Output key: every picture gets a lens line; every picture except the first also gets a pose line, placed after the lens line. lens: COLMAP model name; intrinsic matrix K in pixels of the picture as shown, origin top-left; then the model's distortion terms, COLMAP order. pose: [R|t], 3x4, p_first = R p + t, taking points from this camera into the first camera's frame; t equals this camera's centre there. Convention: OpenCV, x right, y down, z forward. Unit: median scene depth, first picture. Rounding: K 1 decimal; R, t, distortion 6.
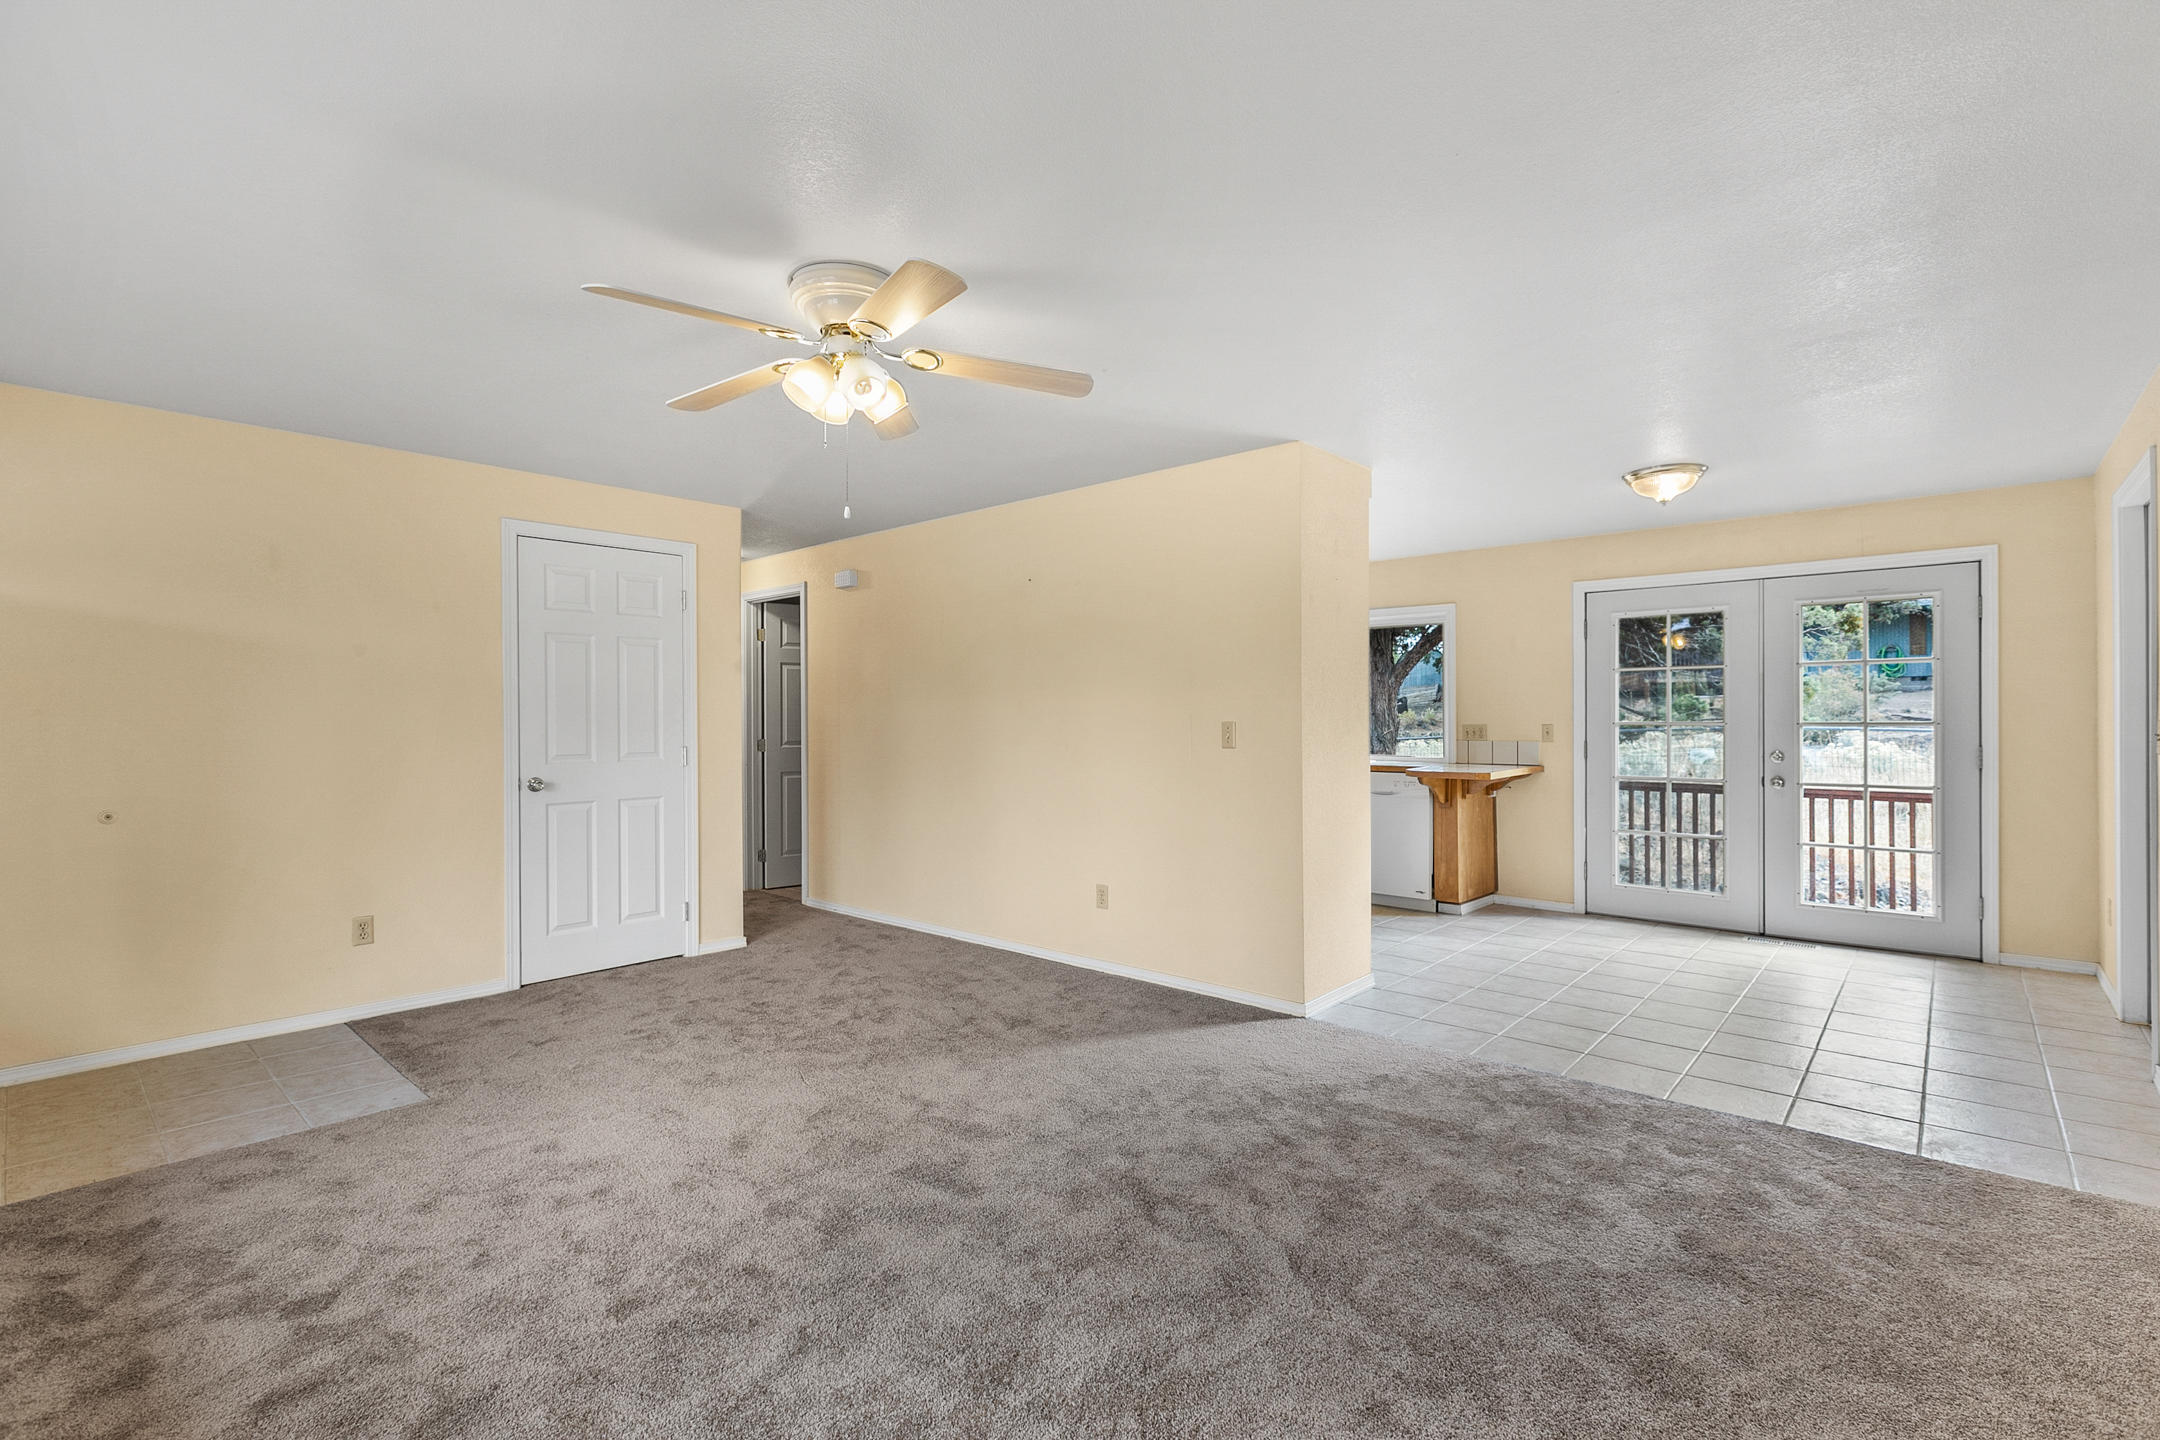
lens RADIAL K [[967.4, 0, 1081.8], [0, 967.4, 725.8], [0, 0, 1]] dist [0.001117, 0.000020]
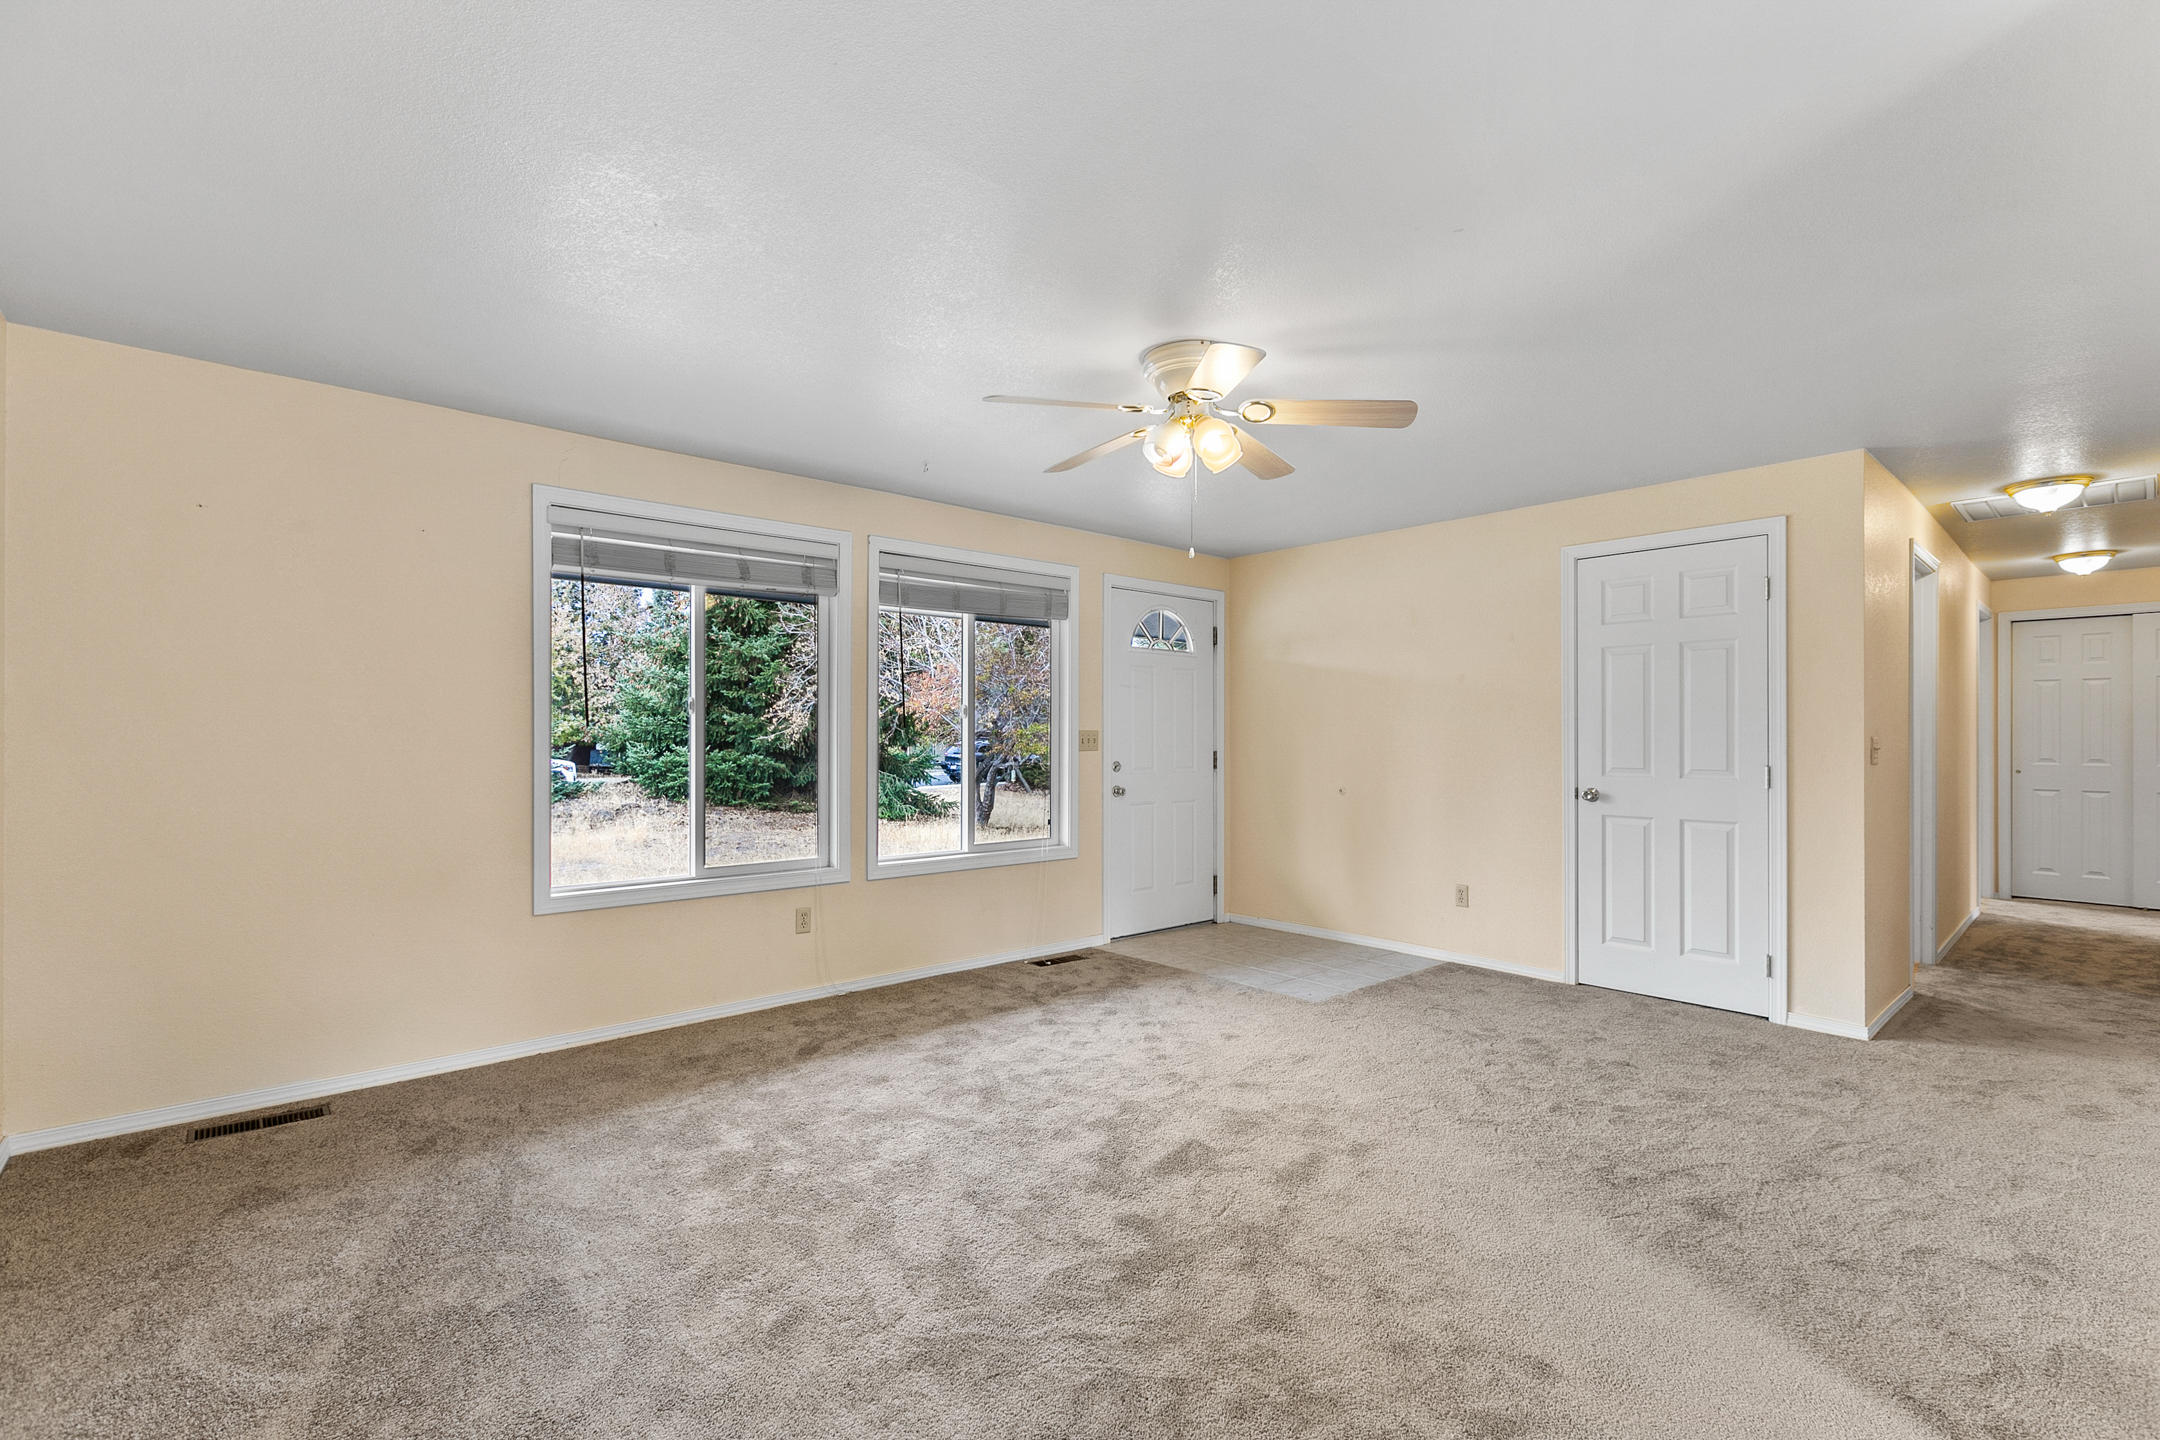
lens RADIAL K [[967.4, 0, 1081.8], [0, 967.4, 725.8], [0, 0, 1]] dist [0.001117, 0.000020]
pose [[-0.112793, -0.006083, -0.993600, 0.796551], [-0.007972, 0.999955, -0.005217, -0.005164], [0.993586, 0.007333, -0.112837, 0.859161]]
